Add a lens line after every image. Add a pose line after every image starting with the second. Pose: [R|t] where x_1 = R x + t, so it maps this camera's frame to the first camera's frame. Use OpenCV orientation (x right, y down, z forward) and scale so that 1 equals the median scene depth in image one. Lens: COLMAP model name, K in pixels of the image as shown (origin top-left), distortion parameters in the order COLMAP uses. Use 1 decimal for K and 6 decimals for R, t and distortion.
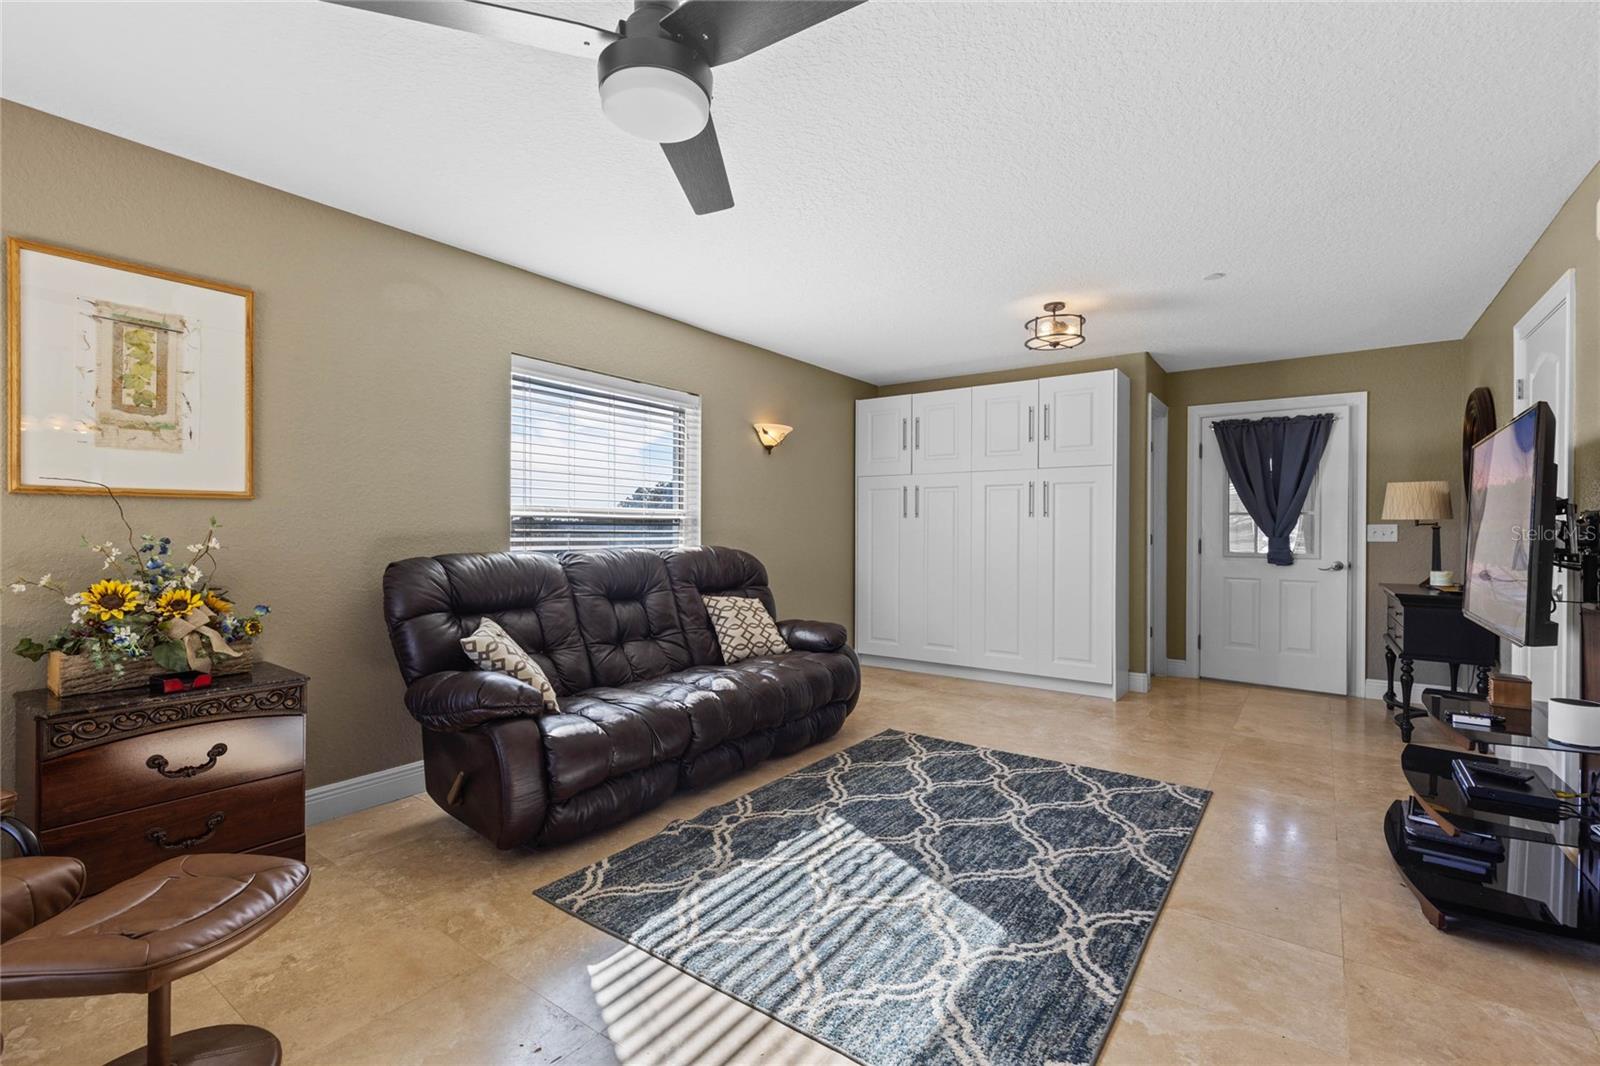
lens RADIAL K [[714.2, 0, 797.7], [0, 714.2, 532.5], [0, 0, 1]] dist [0.001477, -0.000233]
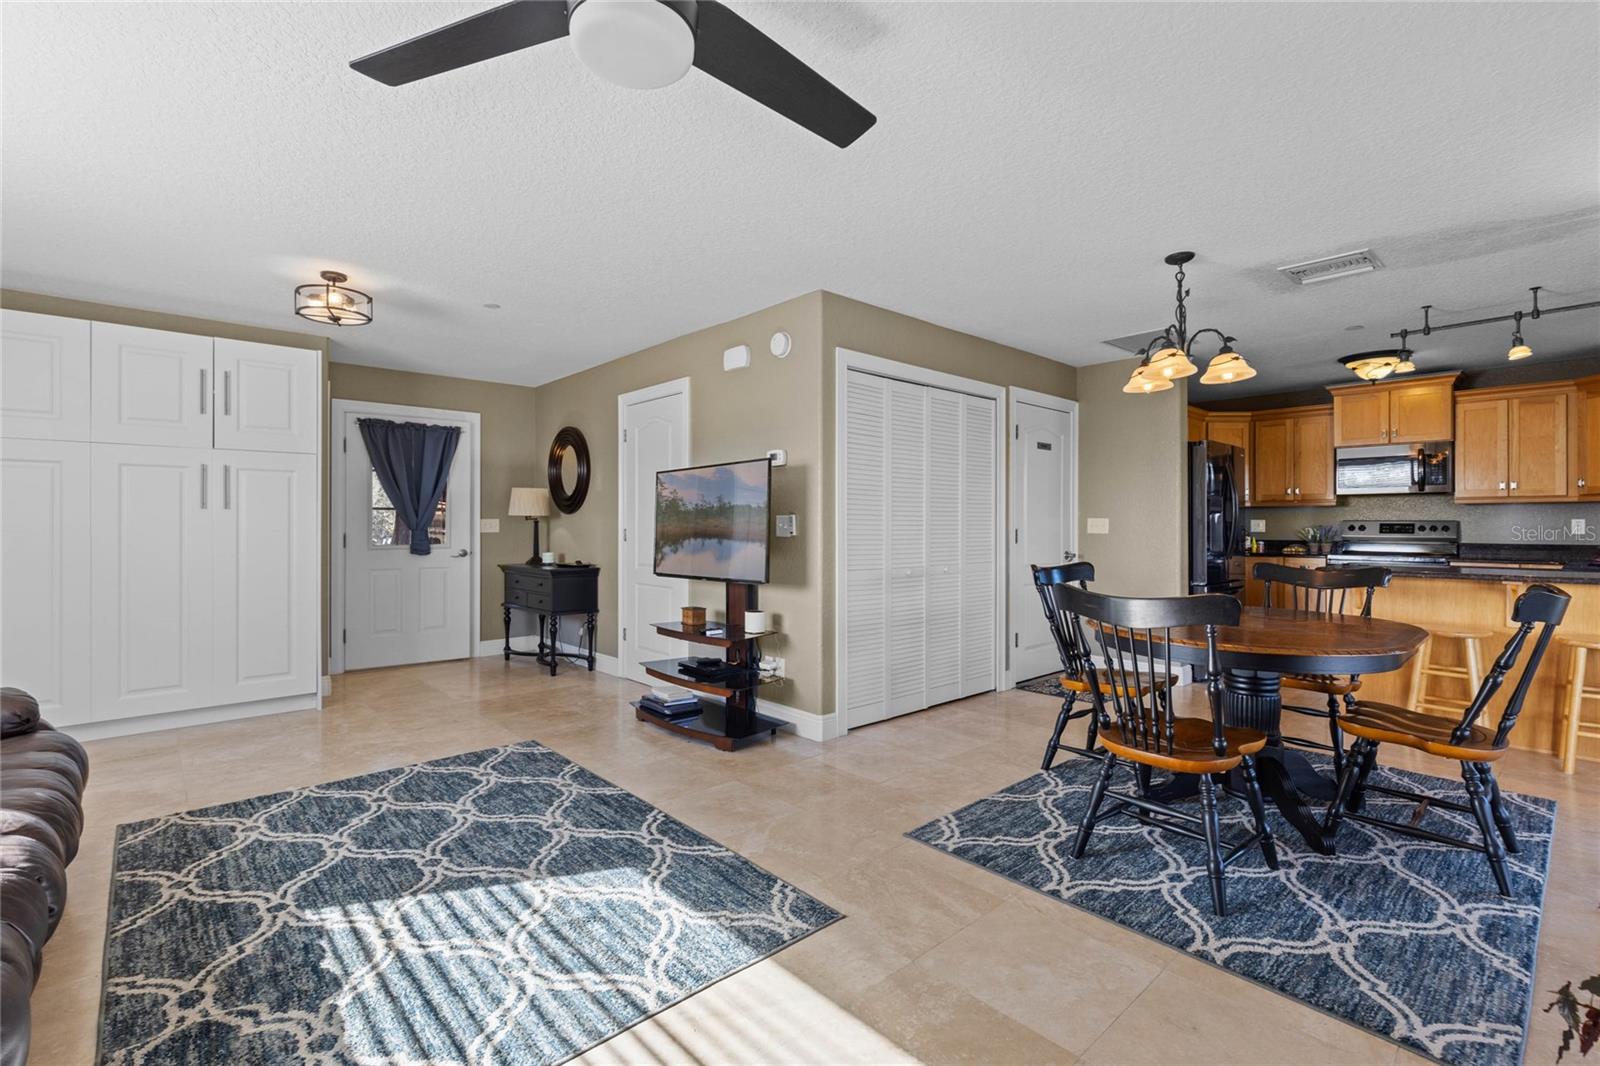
lens RADIAL K [[714.2, 0, 796.1], [0, 714.2, 526.8], [0, 0, 1]] dist [0.001477, -0.000233]
pose [[0.202965, -0.009005, 0.979145, -0.594515], [0.006024, 0.999950, 0.007947, -0.007654], [-0.979167, 0.004285, 0.203009, 0.366245]]
